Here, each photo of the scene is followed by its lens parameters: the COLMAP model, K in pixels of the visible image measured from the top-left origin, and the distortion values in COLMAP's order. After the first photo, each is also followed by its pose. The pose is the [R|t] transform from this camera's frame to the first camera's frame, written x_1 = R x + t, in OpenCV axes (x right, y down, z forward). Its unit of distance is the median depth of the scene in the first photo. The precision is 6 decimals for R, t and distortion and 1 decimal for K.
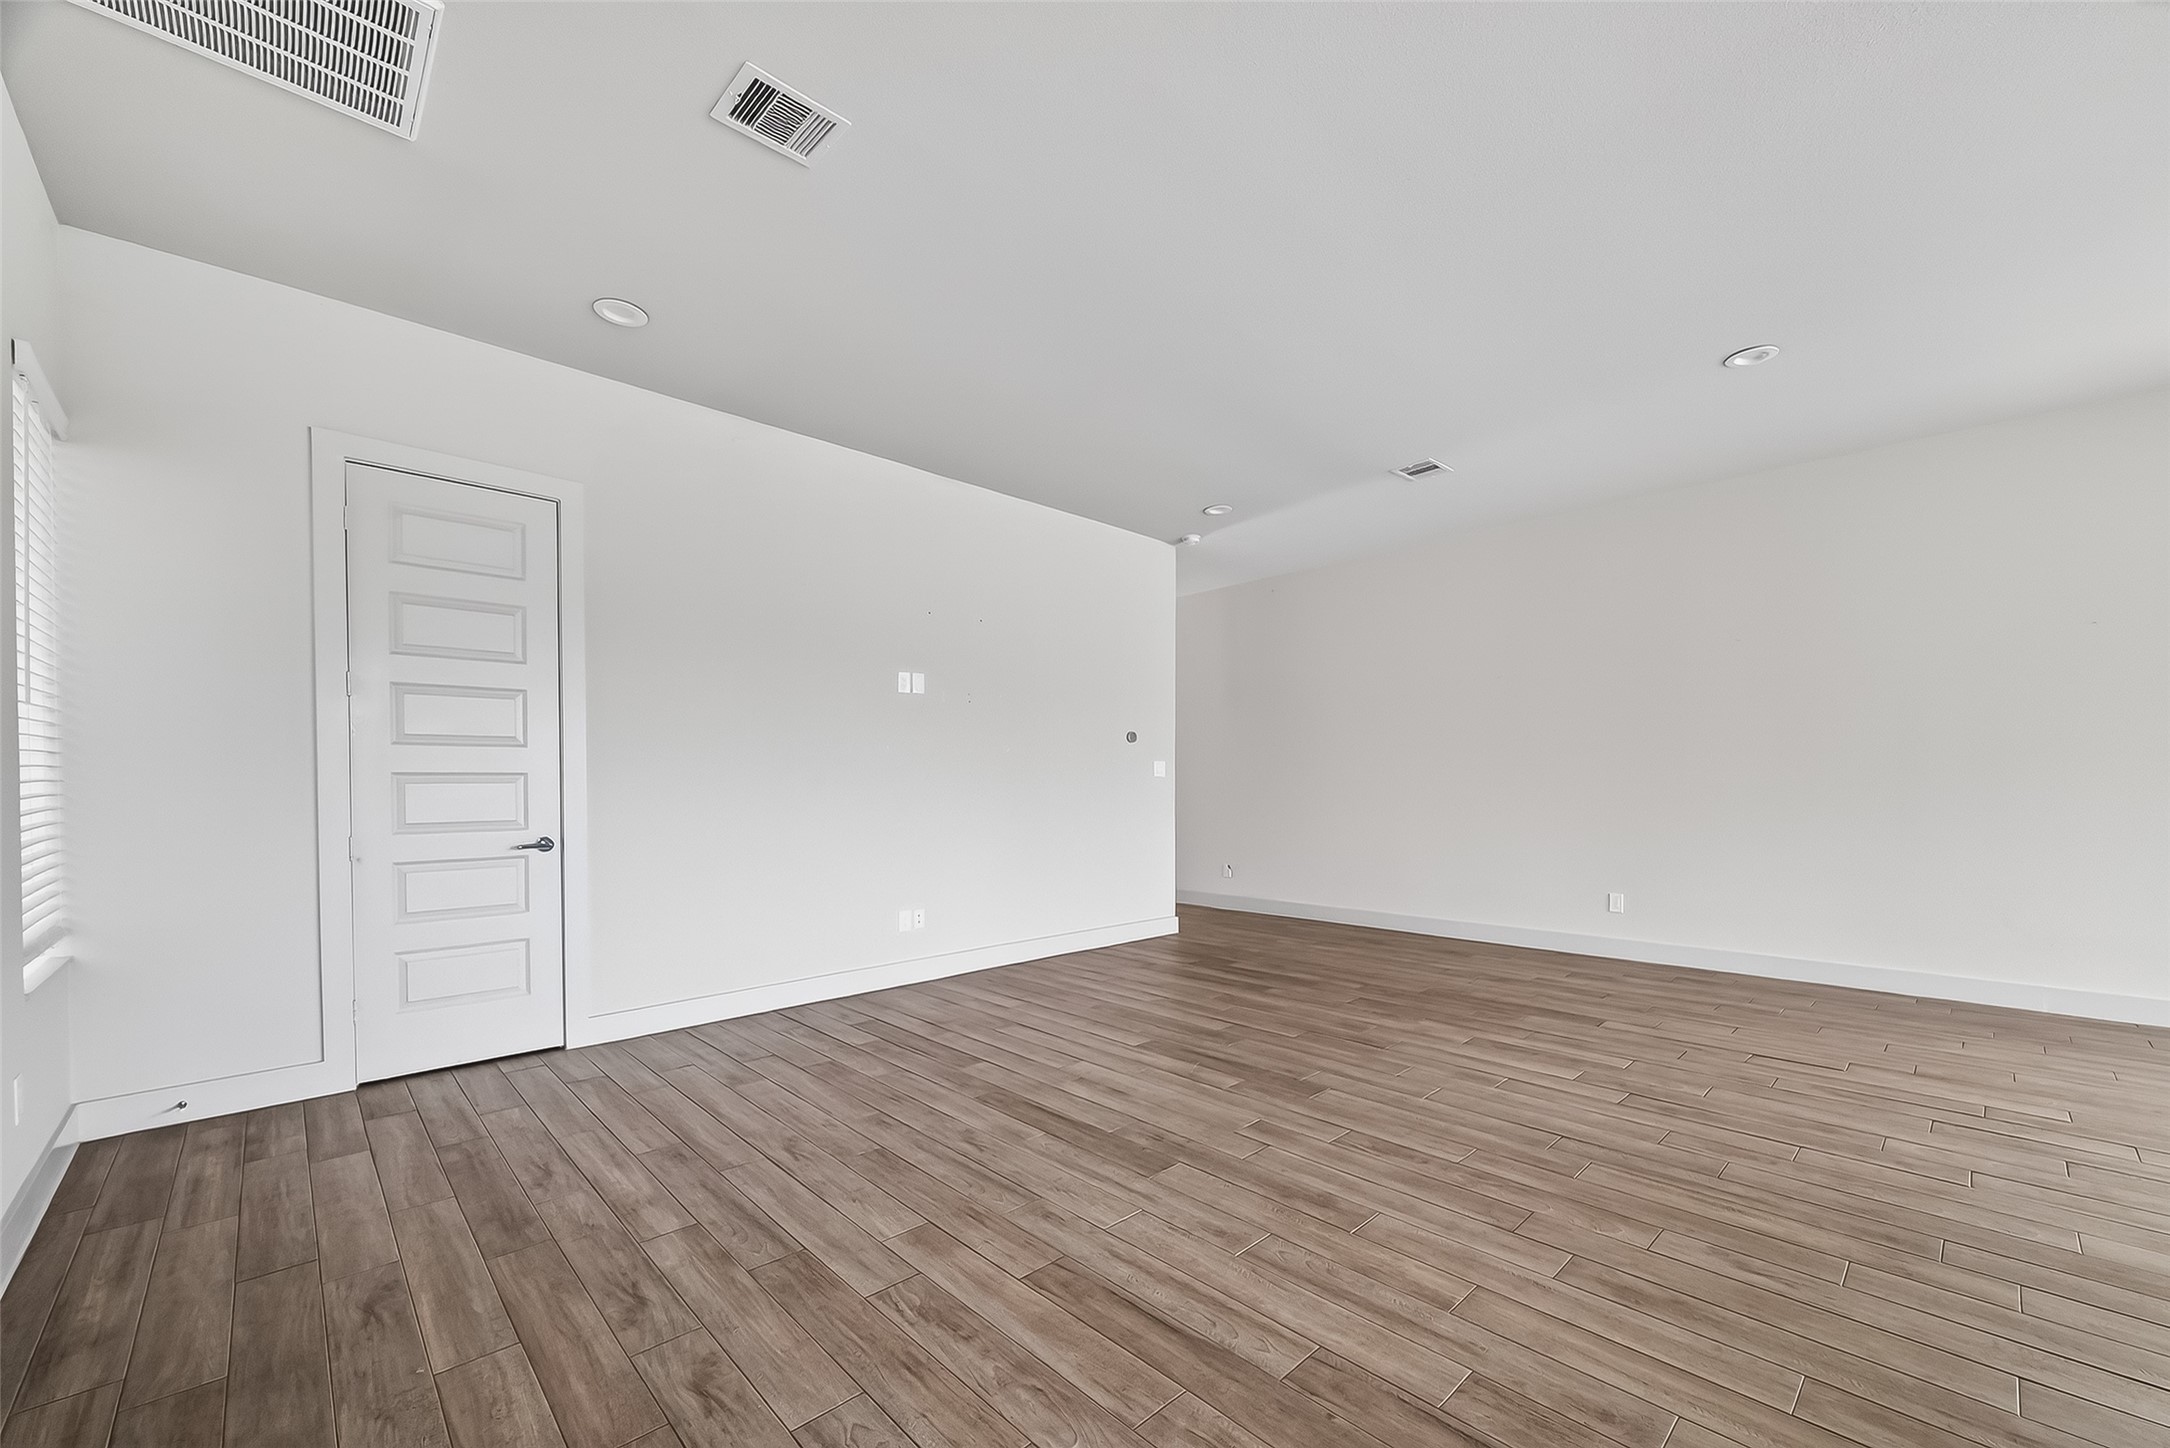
lens RADIAL K [[854.8, 0, 1095.4], [0, 854.8, 797.2], [0, 0, 1]] dist [-0.002462, -0.000299]
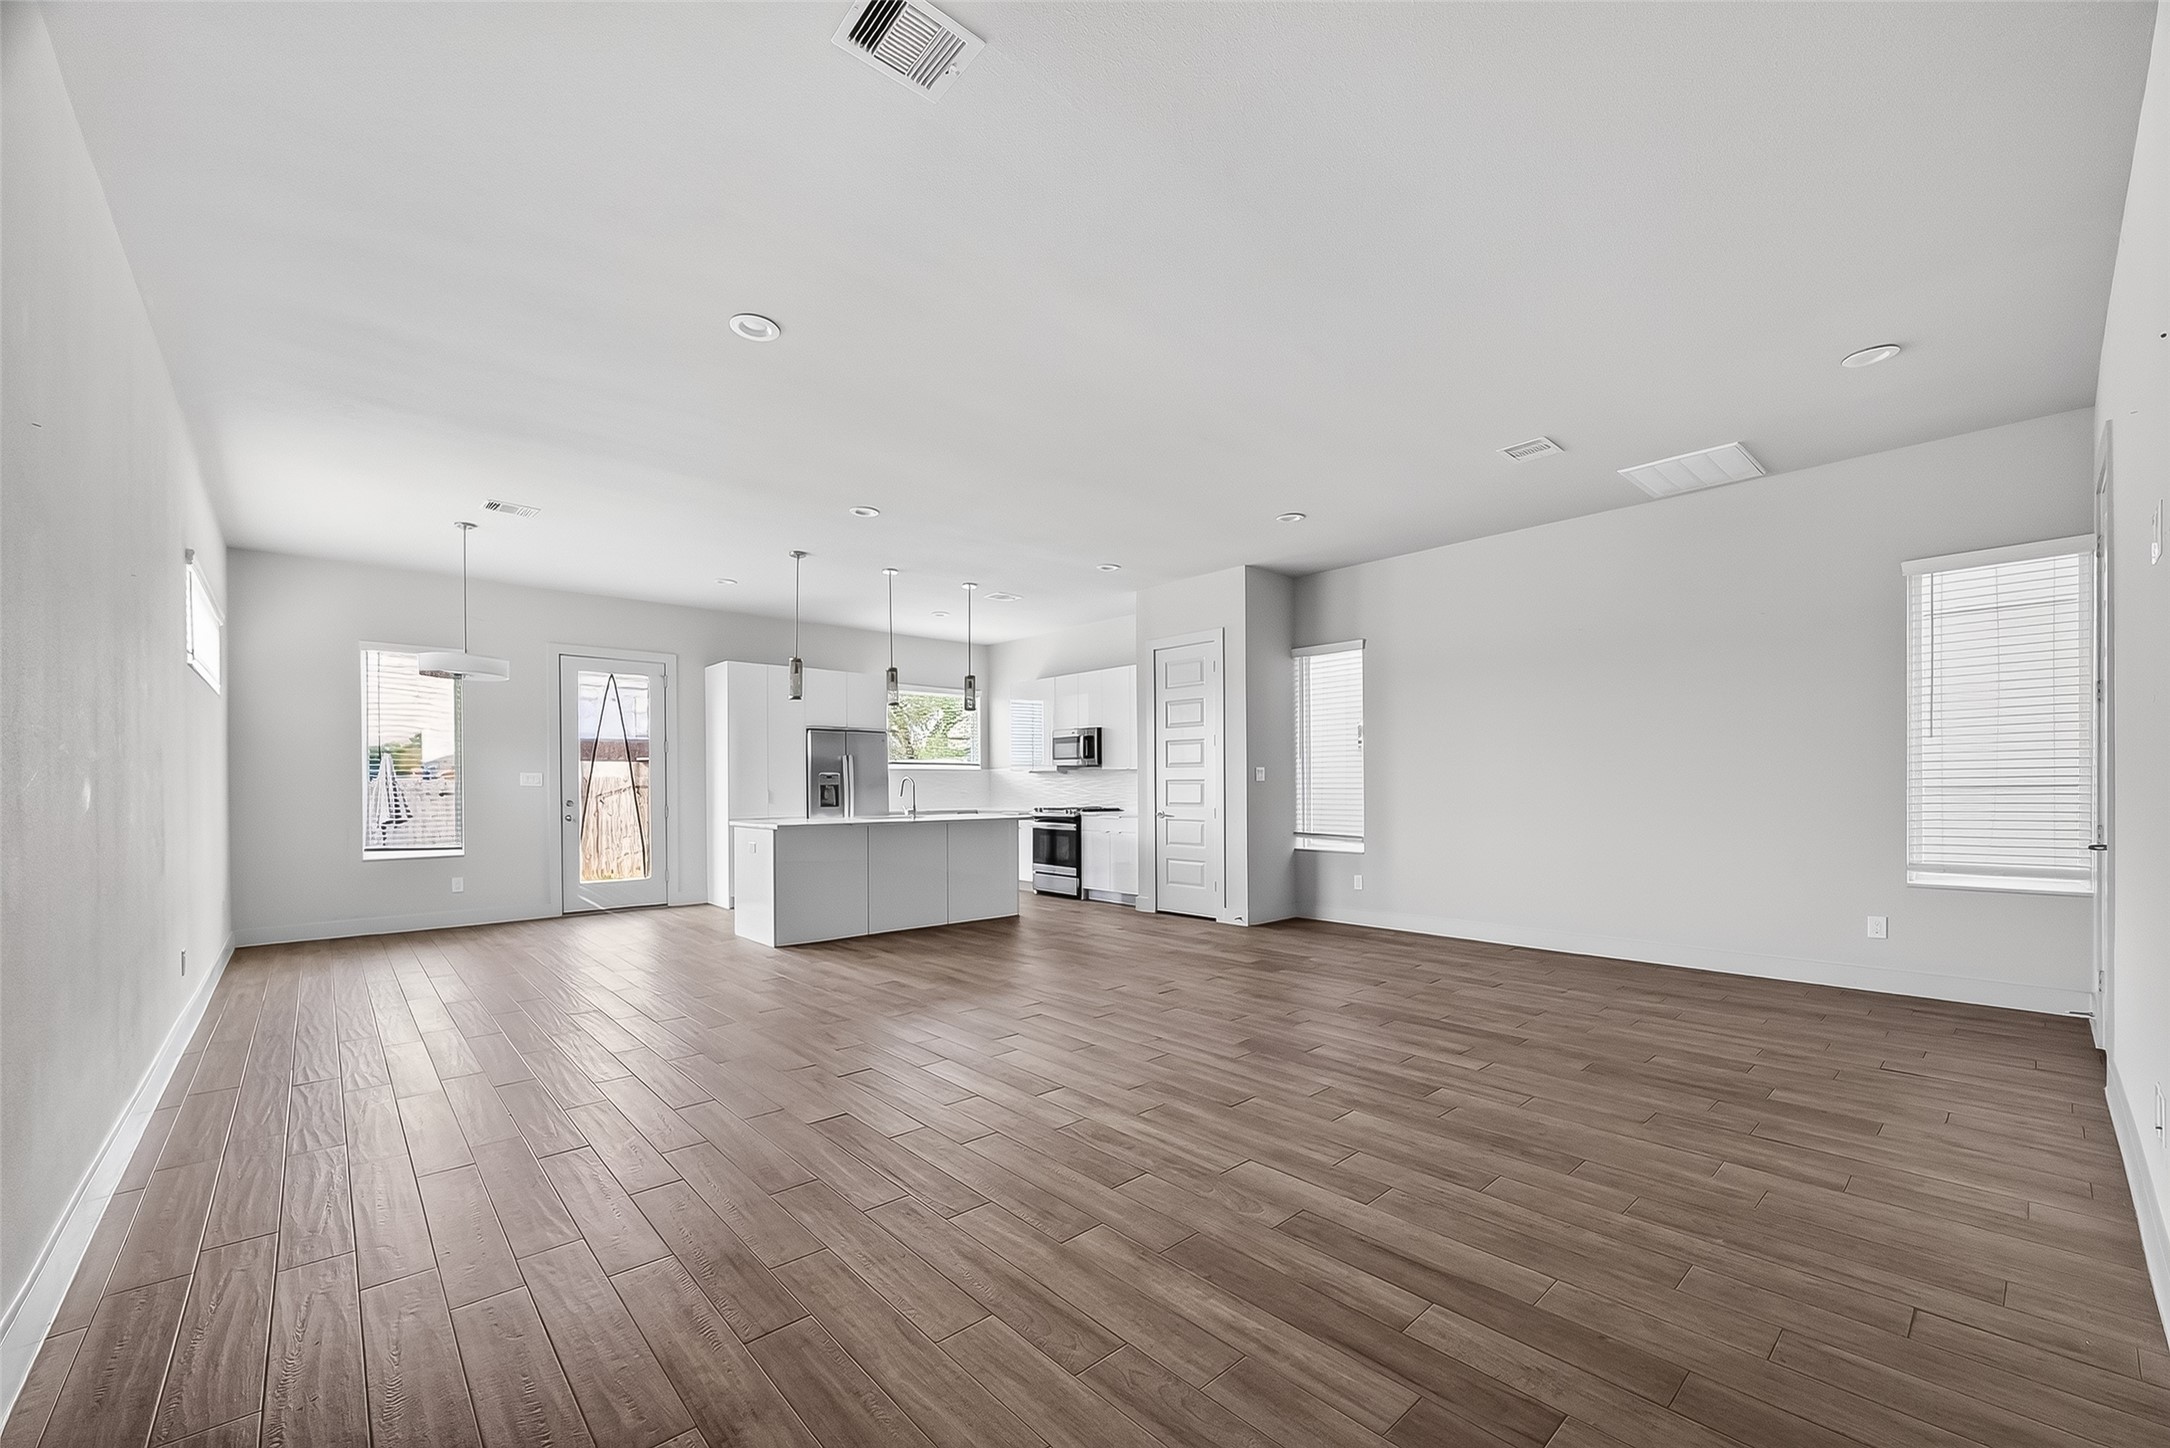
lens RADIAL K [[854.8, 0, 1095.4], [0, 854.8, 797.2], [0, 0, 1]] dist [-0.002462, -0.000299]
pose [[-0.999617, 0.007772, 0.026549, 0.393336], [0.008626, 0.999444, 0.032207, -0.036167], [-0.026284, 0.032424, -0.999129, 1.976953]]
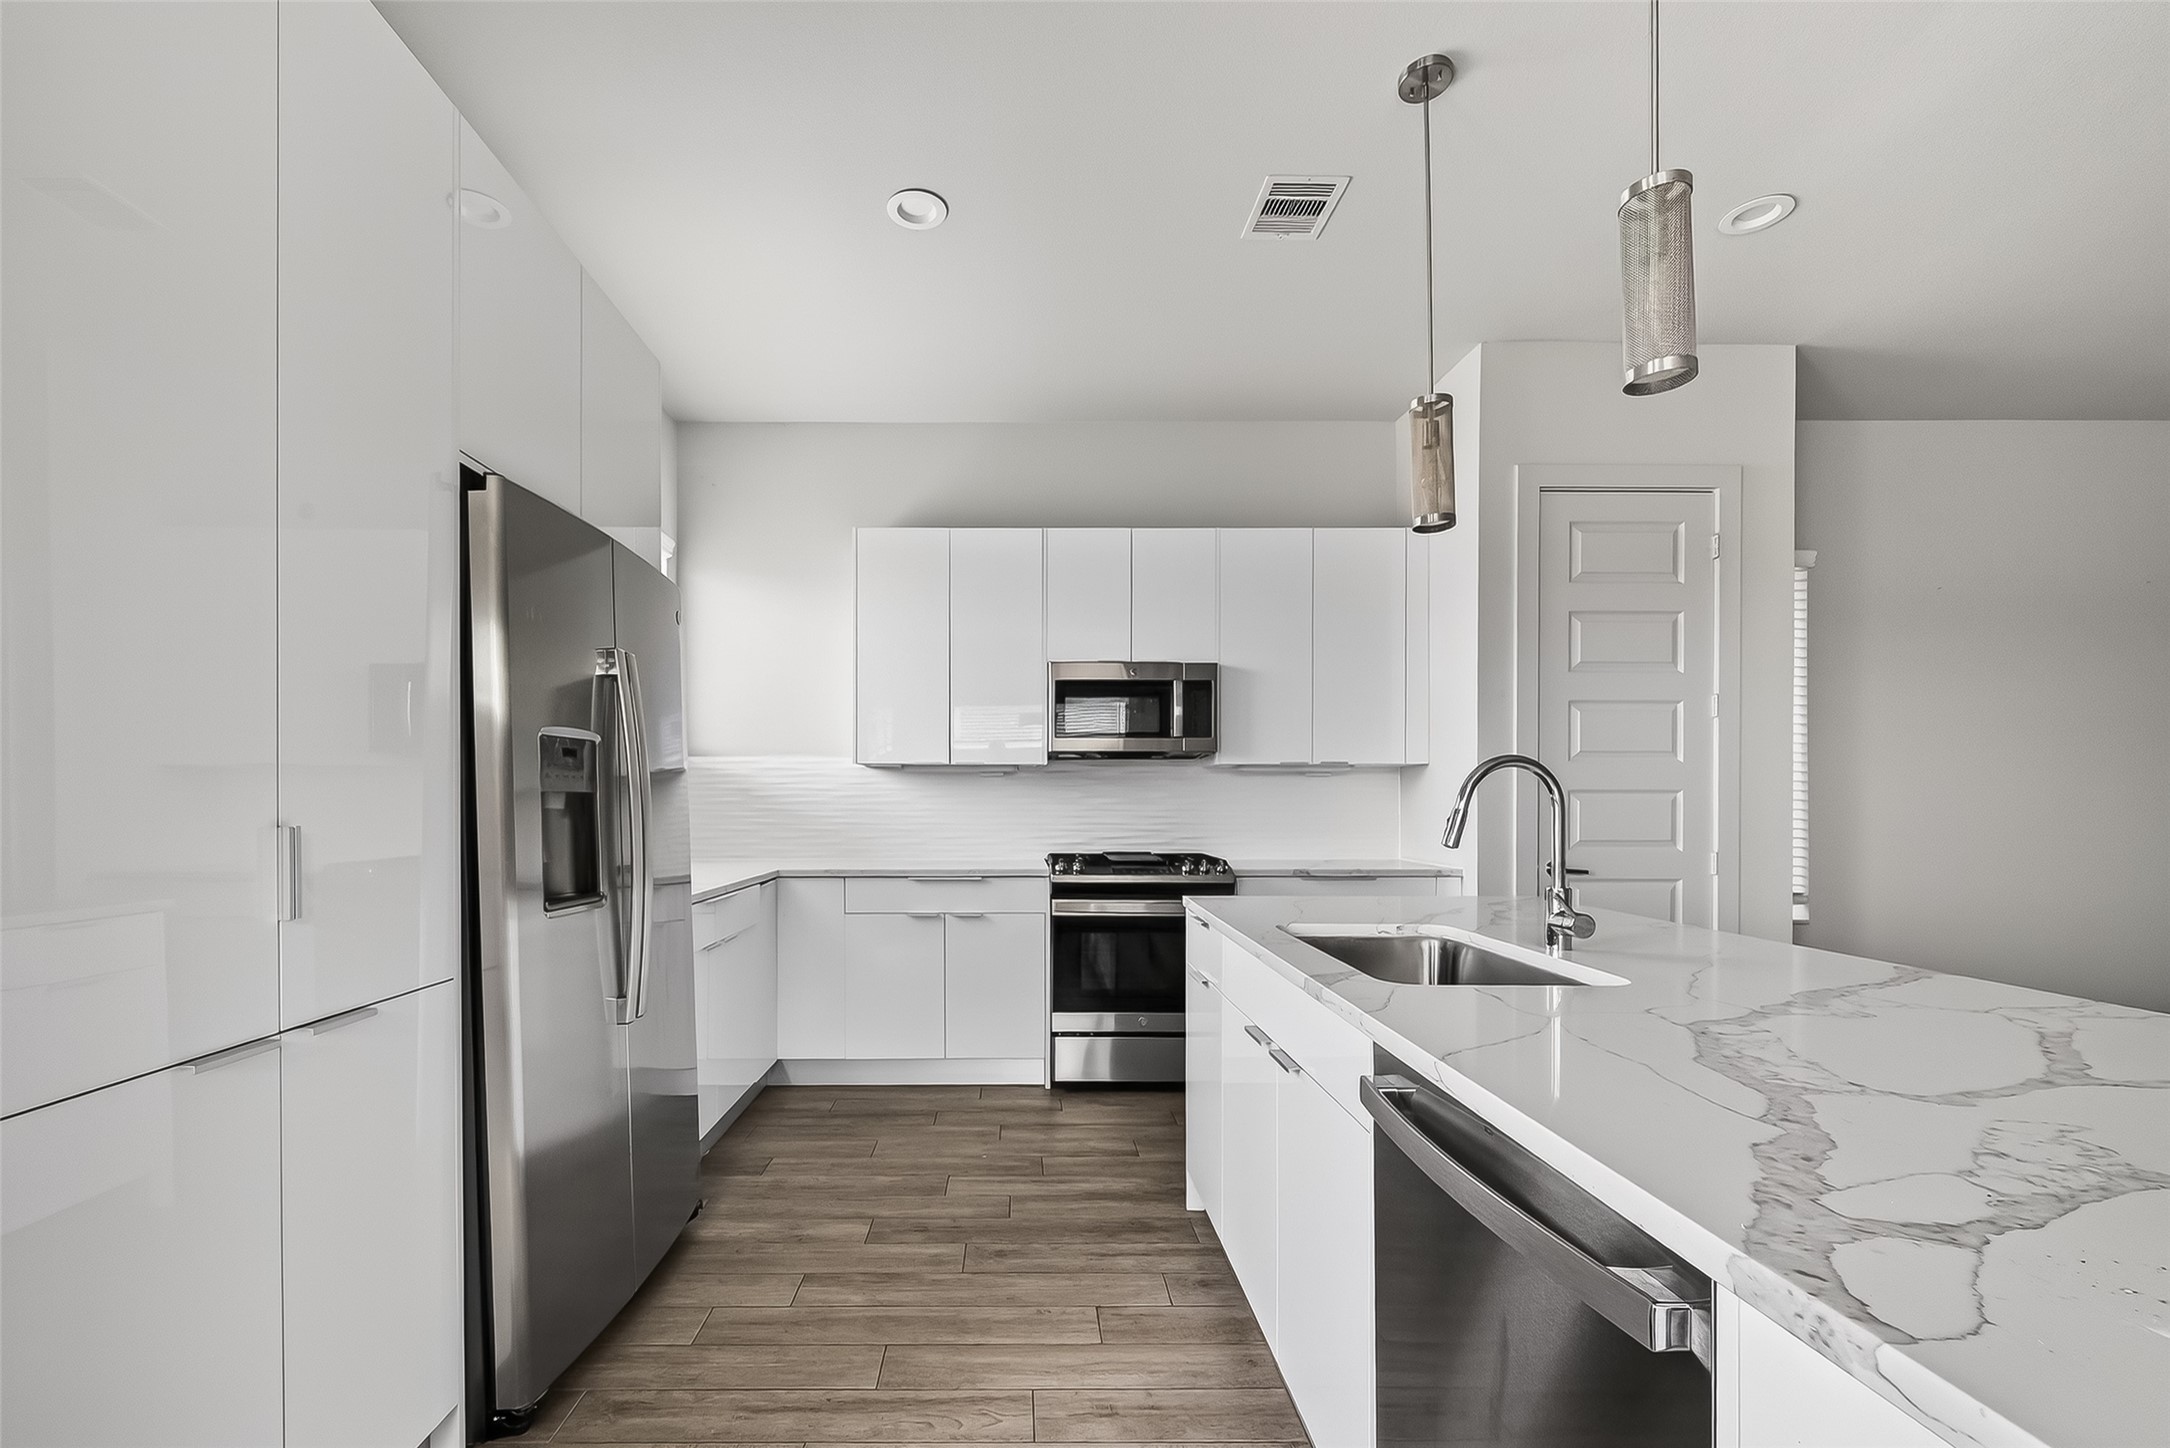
lens RADIAL K [[906.7, 0, 1021.4], [0, 906.7, 808.5], [0, 0, 1]] dist [-0.000882, -0.000311]
pose [[-0.686913, 0.007608, -0.726700, 1.420659], [-0.011126, 0.999718, 0.020983, -0.002624], [0.726654, 0.022499, -0.686635, 0.054703]]
